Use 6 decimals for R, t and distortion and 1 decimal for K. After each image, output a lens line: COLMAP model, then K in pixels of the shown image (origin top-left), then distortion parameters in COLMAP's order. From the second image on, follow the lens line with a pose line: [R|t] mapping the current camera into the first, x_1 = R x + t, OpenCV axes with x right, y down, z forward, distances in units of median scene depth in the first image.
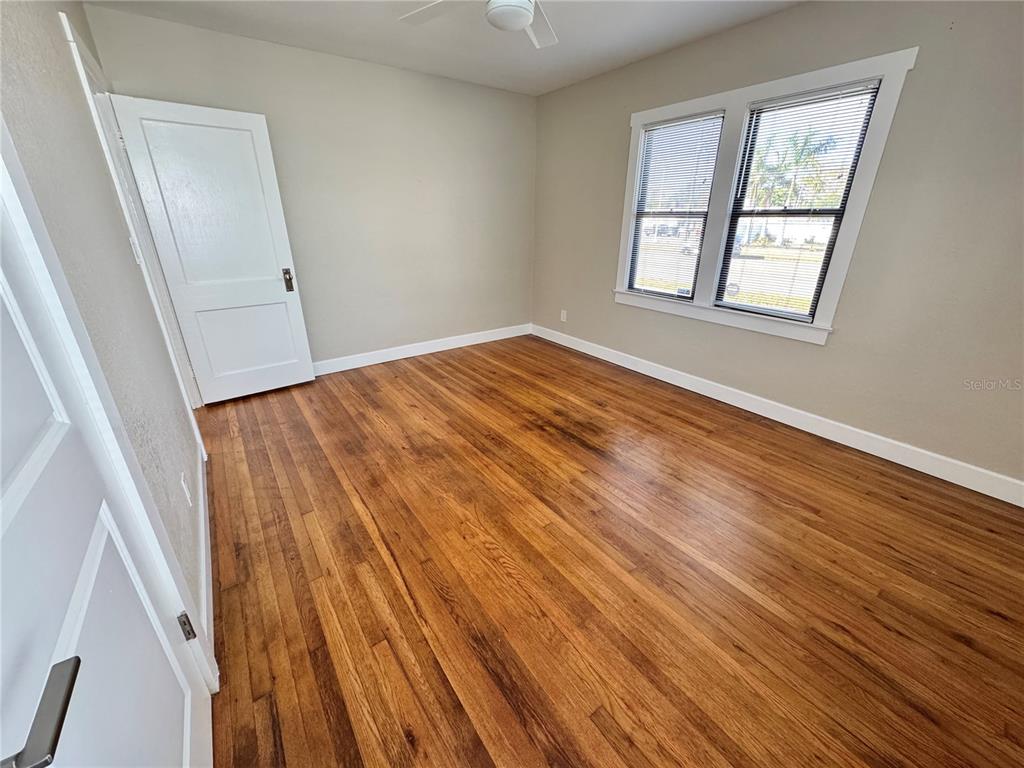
lens RADIAL K [[411.0, 0, 515.1], [0, 411.0, 386.7], [0, 0, 1]] dist [-0.004227, 0.002200]
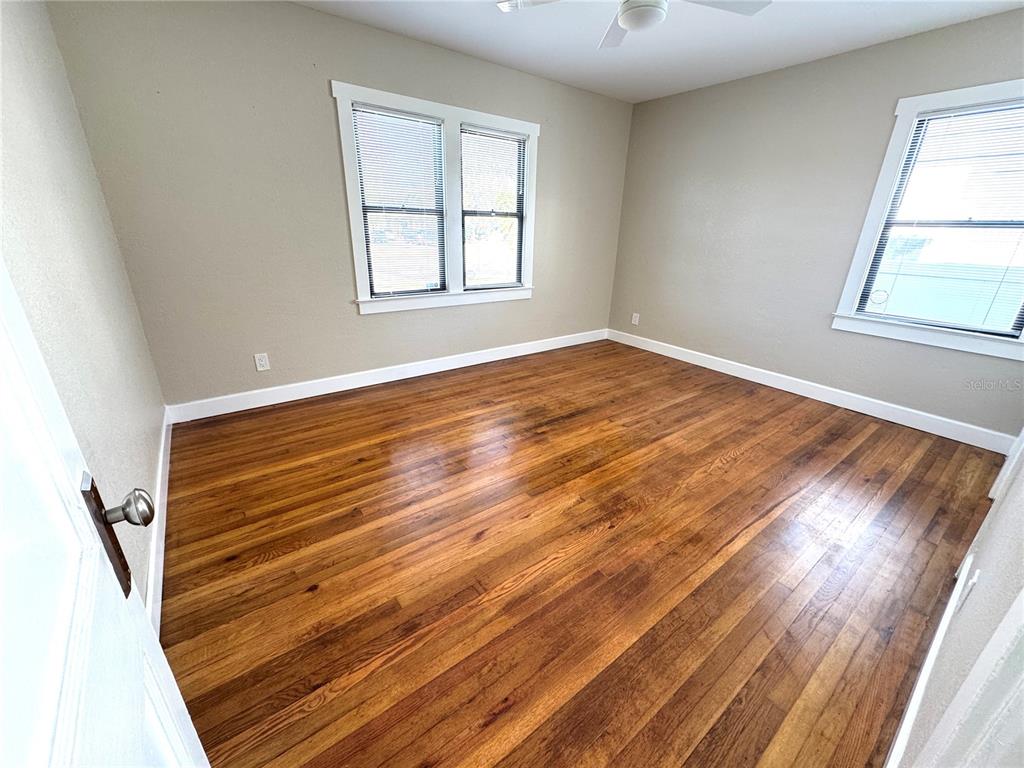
lens RADIAL K [[411.0, 0, 508.3], [0, 411.0, 384.5], [0, 0, 1]] dist [-0.004227, 0.002200]
pose [[-0.016234, -0.364098, 0.931219, -0.764717], [0.356960, 0.867858, 0.345547, -0.347784], [-0.933979, 0.338017, 0.115880, 0.892218]]
